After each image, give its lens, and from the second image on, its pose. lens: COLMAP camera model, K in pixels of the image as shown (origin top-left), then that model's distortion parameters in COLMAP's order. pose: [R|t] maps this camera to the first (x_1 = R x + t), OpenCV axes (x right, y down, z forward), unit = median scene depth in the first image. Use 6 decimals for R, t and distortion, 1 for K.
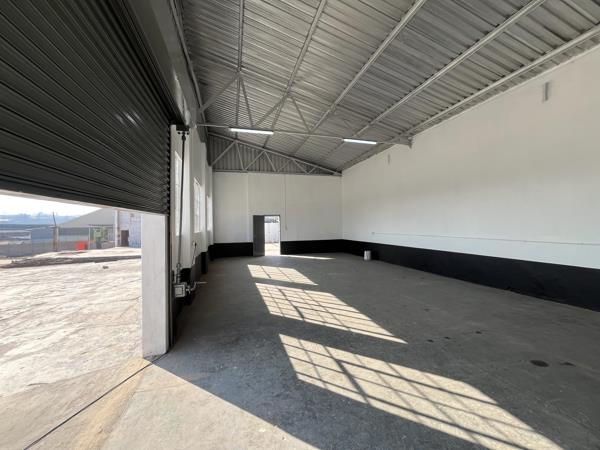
lens RADIAL K [[241.2, 0, 298.9], [0, 241.2, 218.8], [0, 0, 1]] dist [-0.006701, -0.001480]
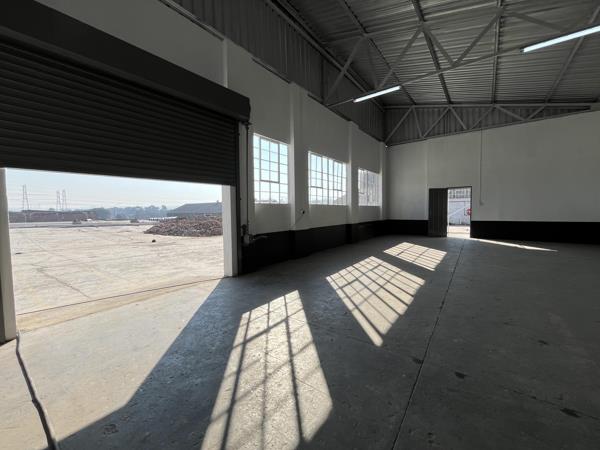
lens RADIAL K [[241.2, 0, 300.2], [0, 241.2, 220.0], [0, 0, 1]] dist [-0.006701, -0.001480]
pose [[0.599300, 0.037246, -0.799657, 0.242097], [0.028090, 0.997324, 0.067504, 0.027786], [0.800031, -0.062917, 0.596650, 0.119547]]
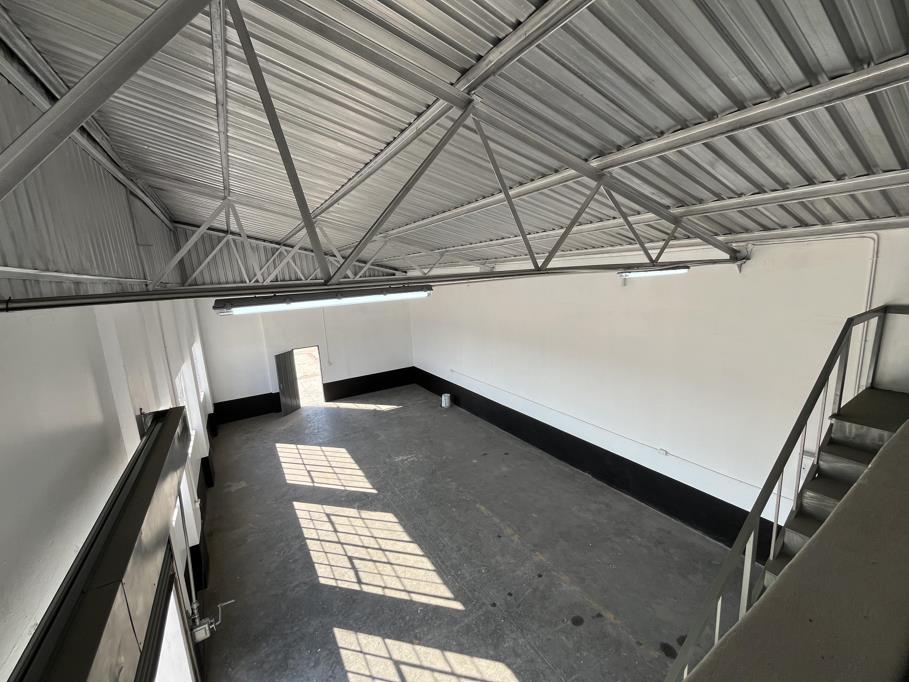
lens RADIAL K [[365.4, 0, 455.2], [0, 365.4, 327.3], [0, 0, 1]] dist [-0.006701, -0.001480]
pose [[0.961023, -0.085836, 0.262806, 0.029736], [0.041617, 0.984665, 0.169418, -0.256370], [-0.273318, -0.151878, 0.949858, -0.072648]]
